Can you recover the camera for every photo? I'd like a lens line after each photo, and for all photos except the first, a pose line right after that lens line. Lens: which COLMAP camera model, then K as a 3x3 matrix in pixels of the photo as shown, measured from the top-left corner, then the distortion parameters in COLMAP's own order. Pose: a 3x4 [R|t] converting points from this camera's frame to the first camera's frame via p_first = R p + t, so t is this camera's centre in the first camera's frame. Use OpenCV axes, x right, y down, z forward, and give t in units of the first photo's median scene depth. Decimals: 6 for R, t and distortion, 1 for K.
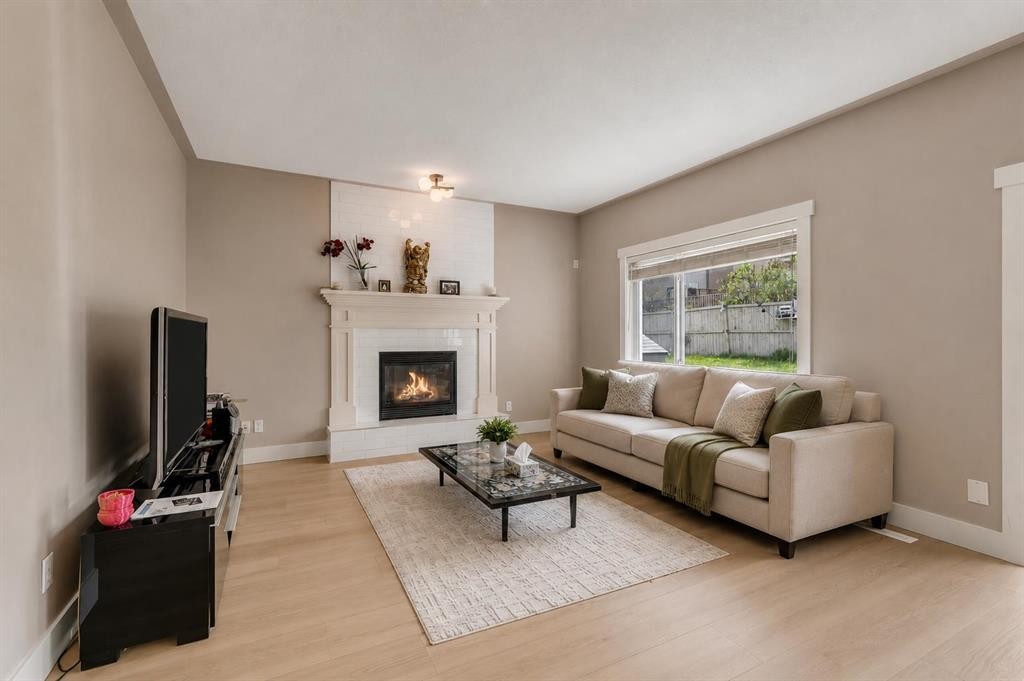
lens RADIAL K [[426.8, 0, 512.0], [0, 426.8, 340.5], [0, 0, 1]] dist [-0.001960, 0.000177]
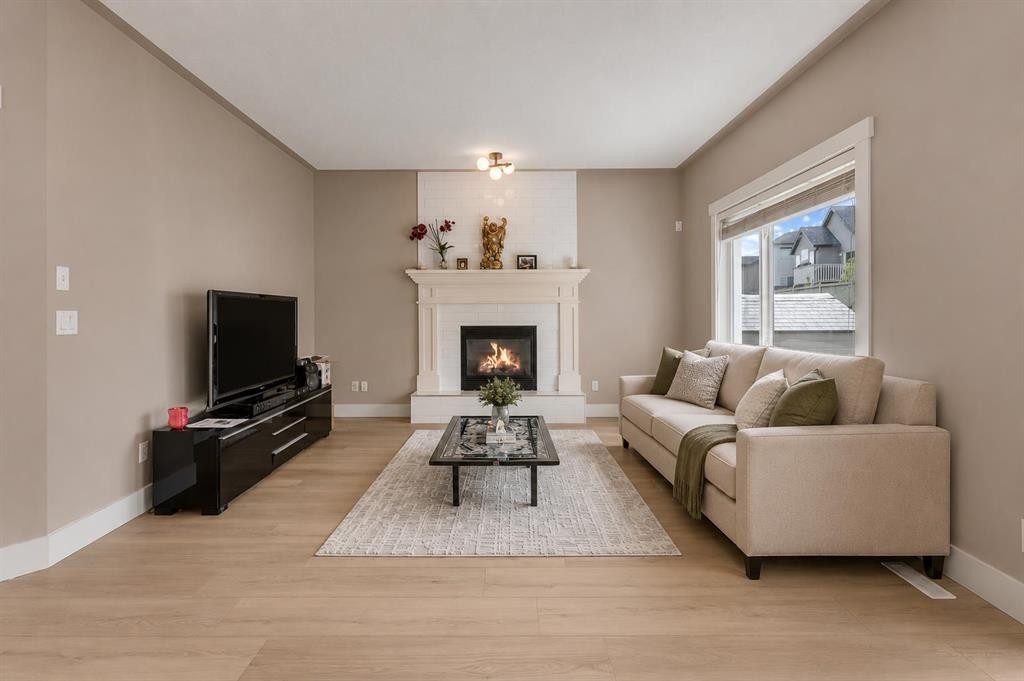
lens RADIAL K [[479.0, 0, 510.5], [0, 479.0, 319.7], [0, 0, 1]] dist [0.037718, 0.000012]
pose [[0.896139, 0.002361, -0.443768, 0.342416], [-0.001638, 0.999997, 0.002012, 0.009383], [0.443771, -0.001076, 0.896139, -0.020419]]
